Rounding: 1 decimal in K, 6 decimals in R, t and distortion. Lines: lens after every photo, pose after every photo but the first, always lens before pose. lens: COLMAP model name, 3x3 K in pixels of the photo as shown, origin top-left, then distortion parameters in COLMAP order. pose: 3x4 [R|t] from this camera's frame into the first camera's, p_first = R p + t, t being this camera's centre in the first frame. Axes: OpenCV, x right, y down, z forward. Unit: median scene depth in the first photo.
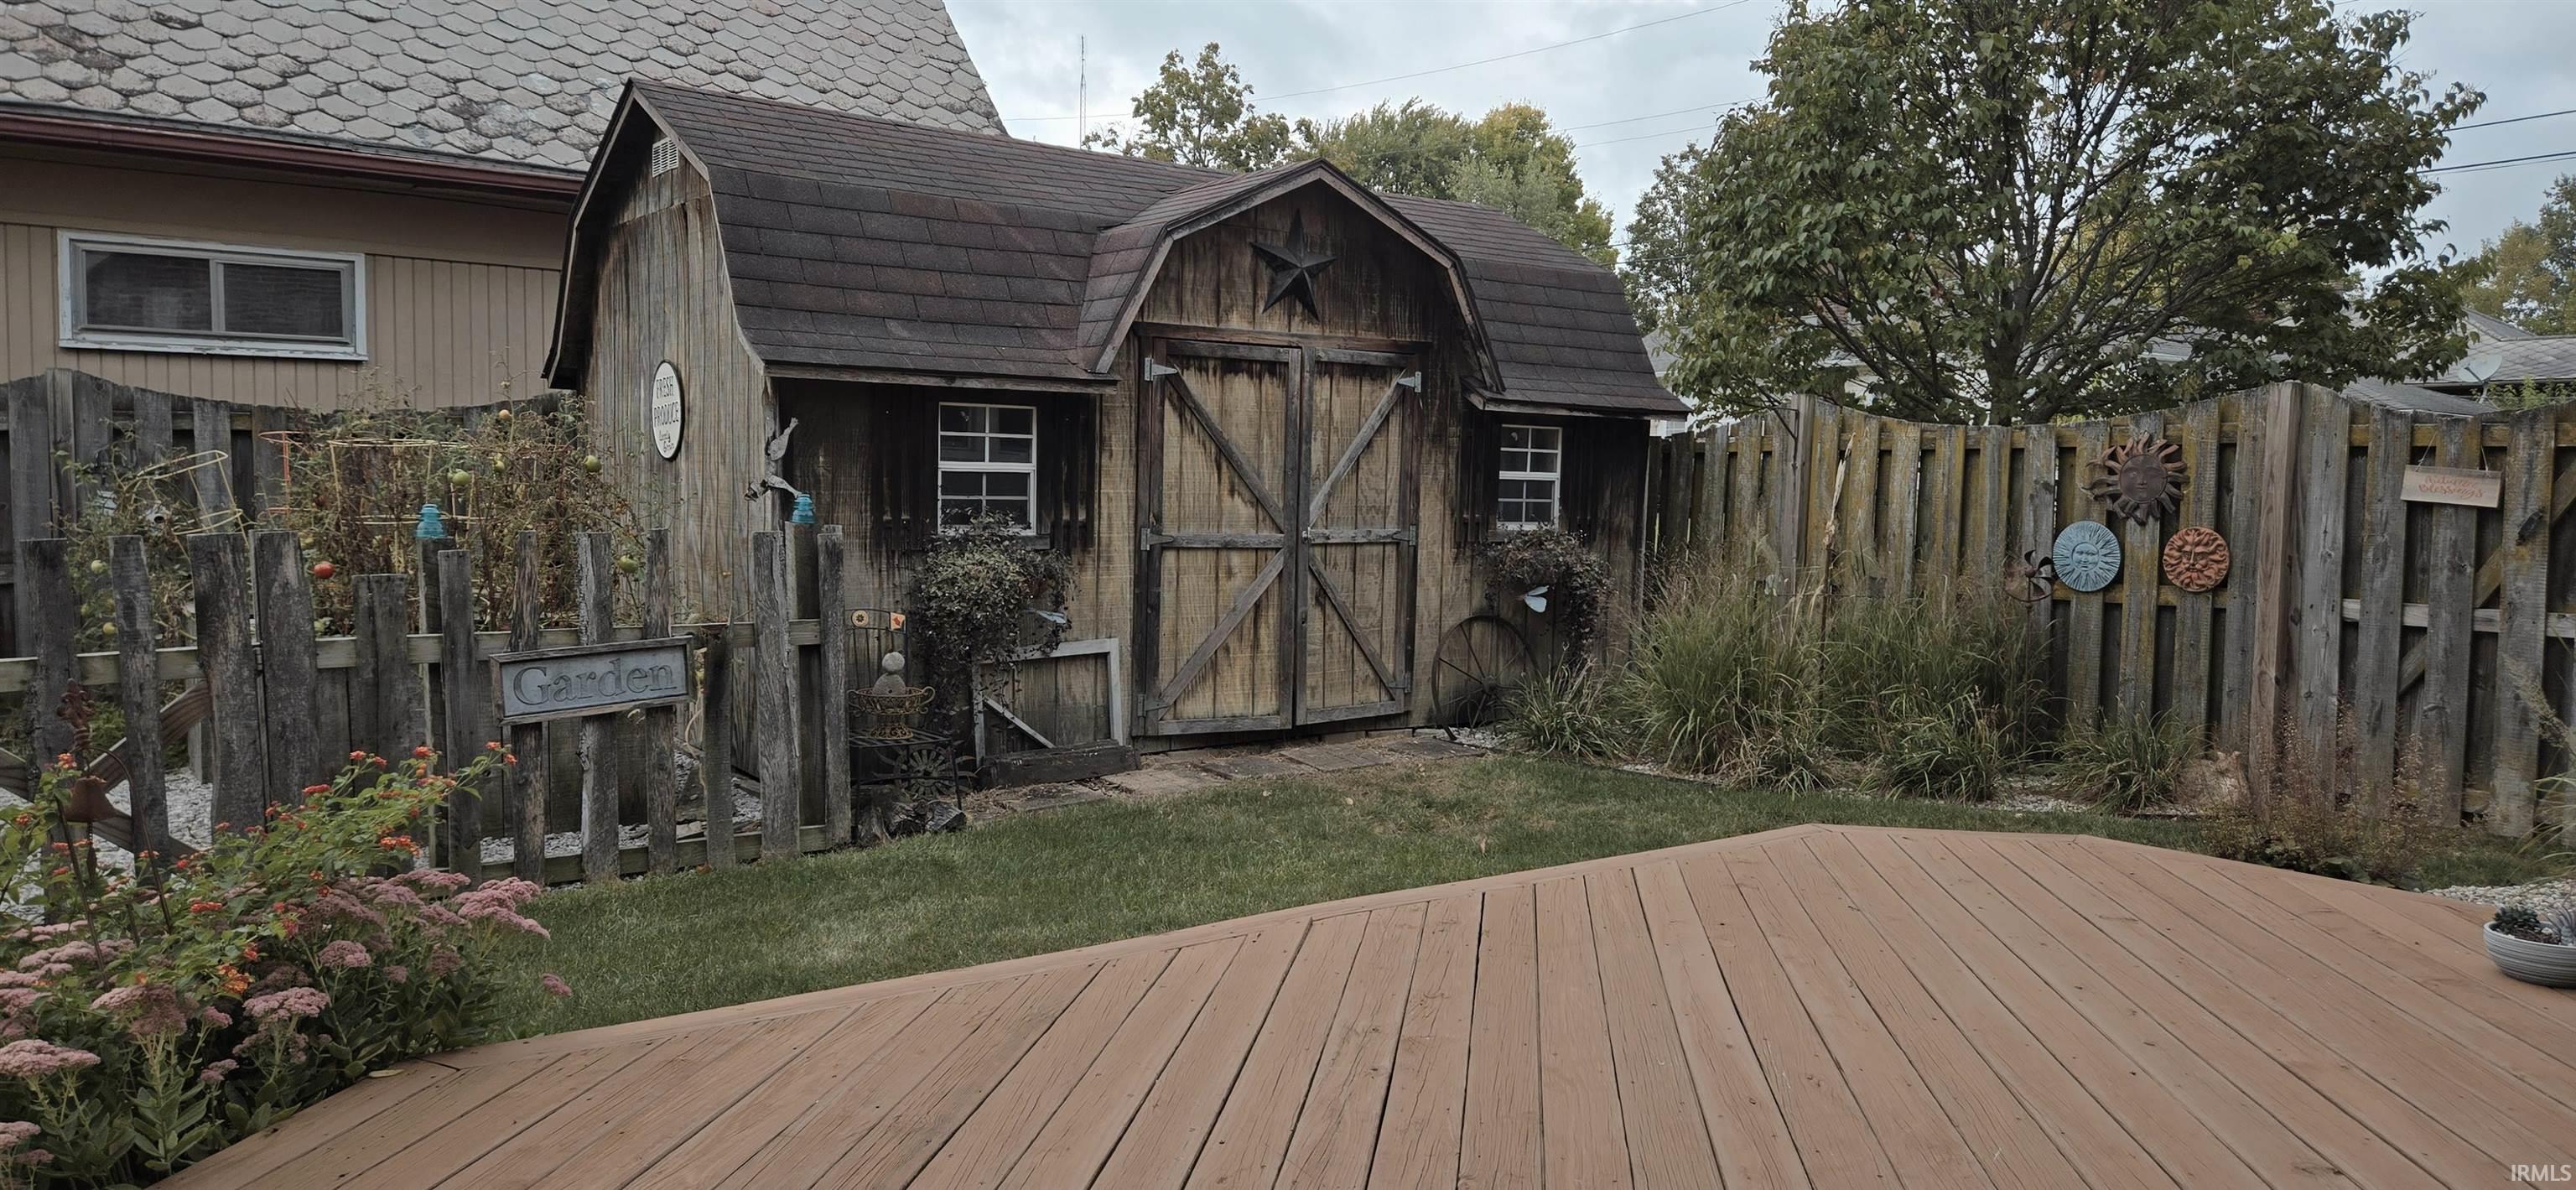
lens RADIAL K [[1716.9, 0, 1293.9], [0, 1716.9, 615.8], [0, 0, 1]] dist [0.040414, -0.028213]
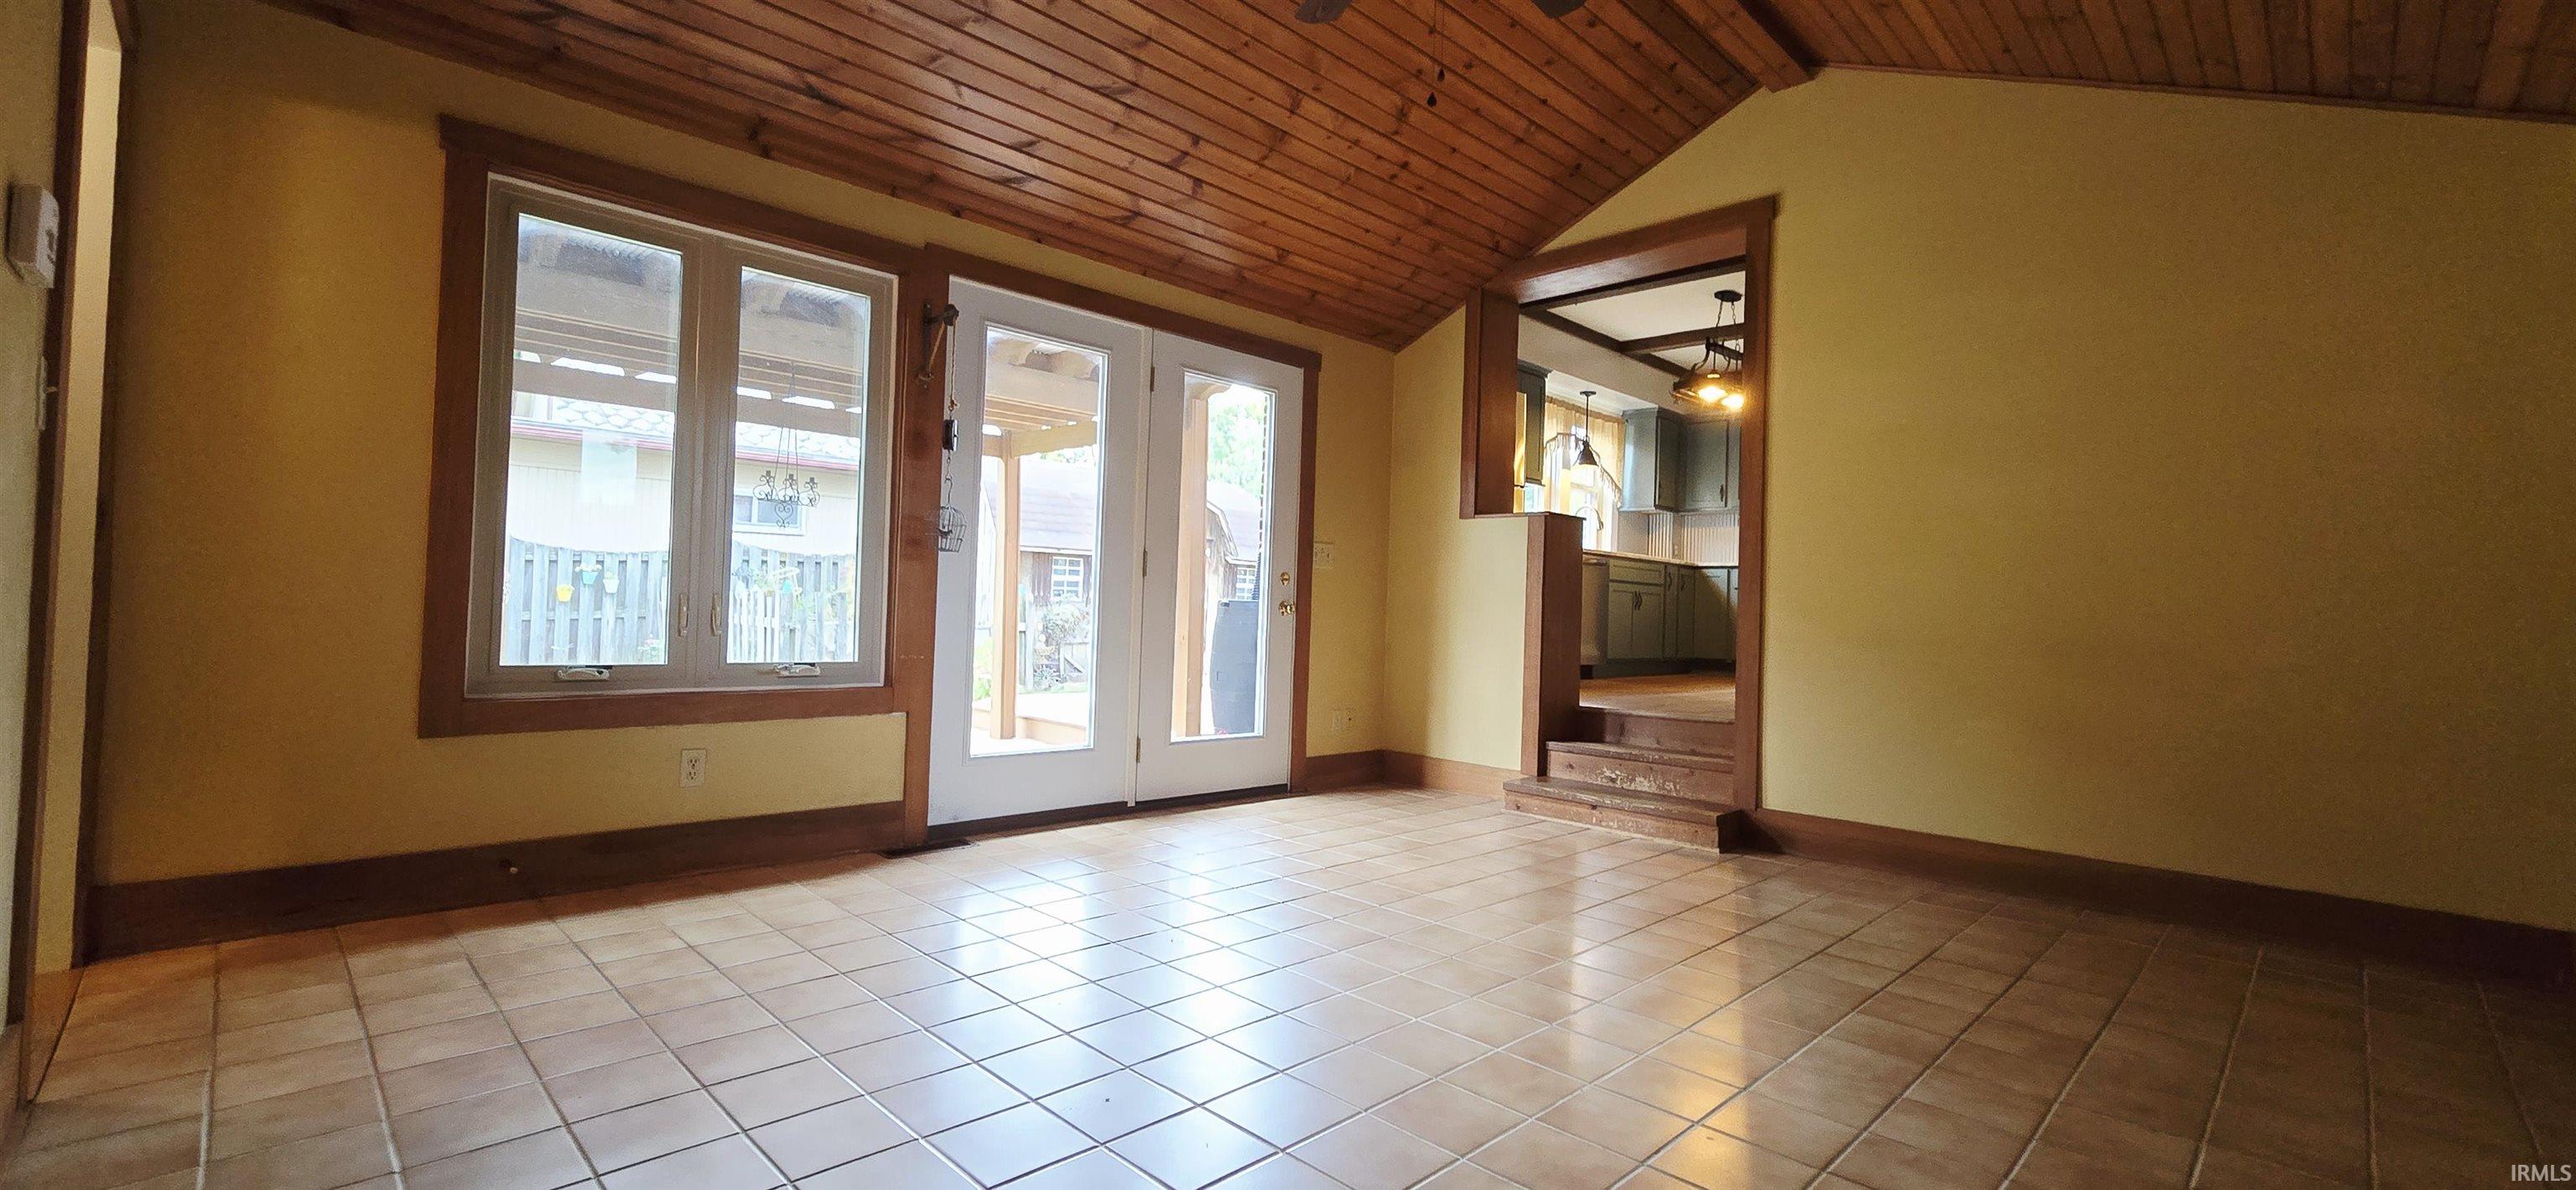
lens RADIAL K [[1065.6, 0, 1265.8], [0, 1065.6, 583.9], [0, 0, 1]] dist [-0.002975, 0.002070]
pose [[0.991678, 0.020521, 0.127095, -0.062506], [-0.008774, 0.995693, -0.092300, 0.086405], [-0.128442, 0.090417, 0.987587, -0.828776]]
